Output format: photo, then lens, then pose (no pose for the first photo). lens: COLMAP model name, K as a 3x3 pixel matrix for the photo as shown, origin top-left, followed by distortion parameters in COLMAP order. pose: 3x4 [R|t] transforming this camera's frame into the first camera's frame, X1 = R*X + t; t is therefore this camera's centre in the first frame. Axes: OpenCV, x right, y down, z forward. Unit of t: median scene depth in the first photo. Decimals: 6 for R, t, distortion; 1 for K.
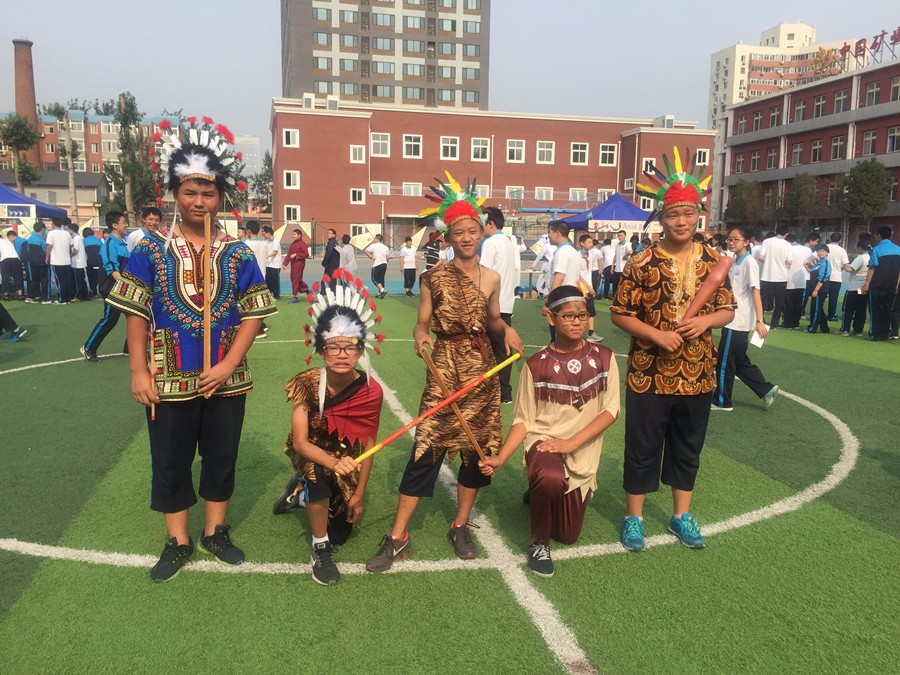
lens RADIAL K [[753.6, 0, 450.2], [0, 753.6, 338.9], [0, 0, 1]] dist [-0.005753, -0.004662]
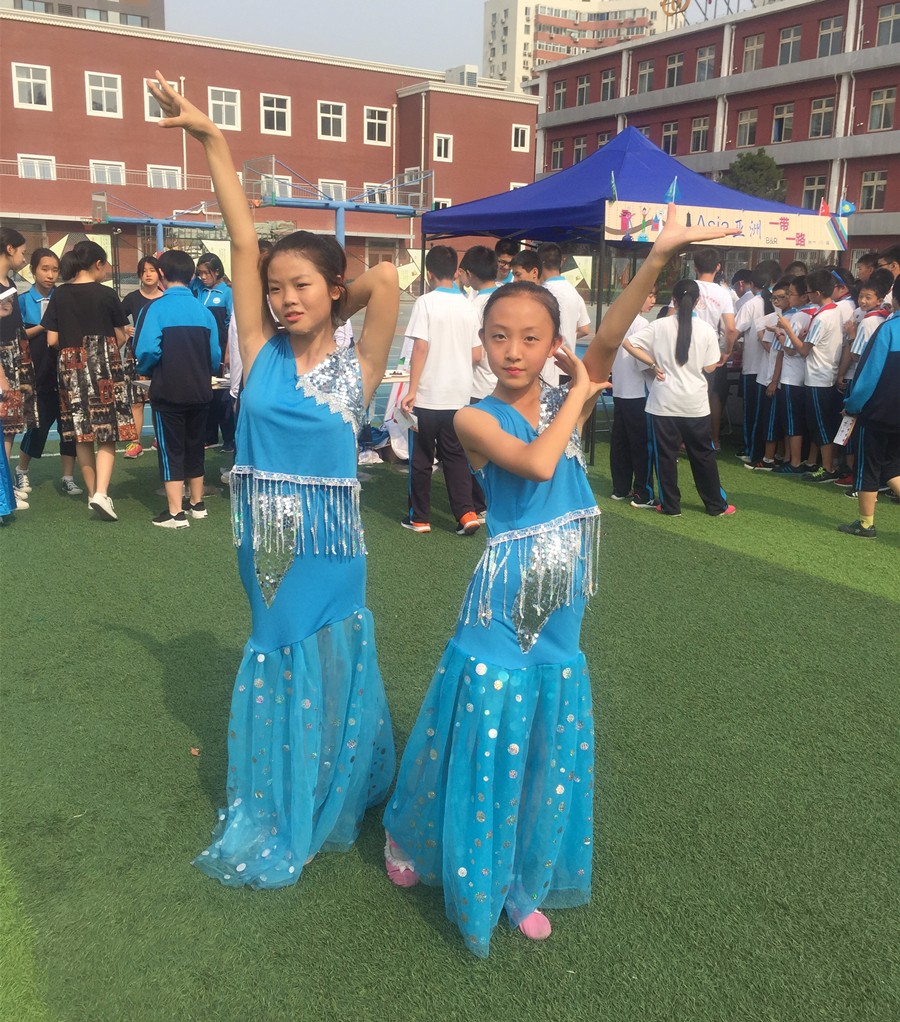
lens RADIAL K [[1015.4, 0, 454.9], [0, 1015.4, 505.7], [0, 0, 1]] dist [0.037792, 0.000000]
pose [[0.951138, -0.055301, 0.303774, -0.000789], [0.024568, 0.994266, 0.104076, -0.020439], [-0.307788, -0.091528, 0.947042, 0.157832]]
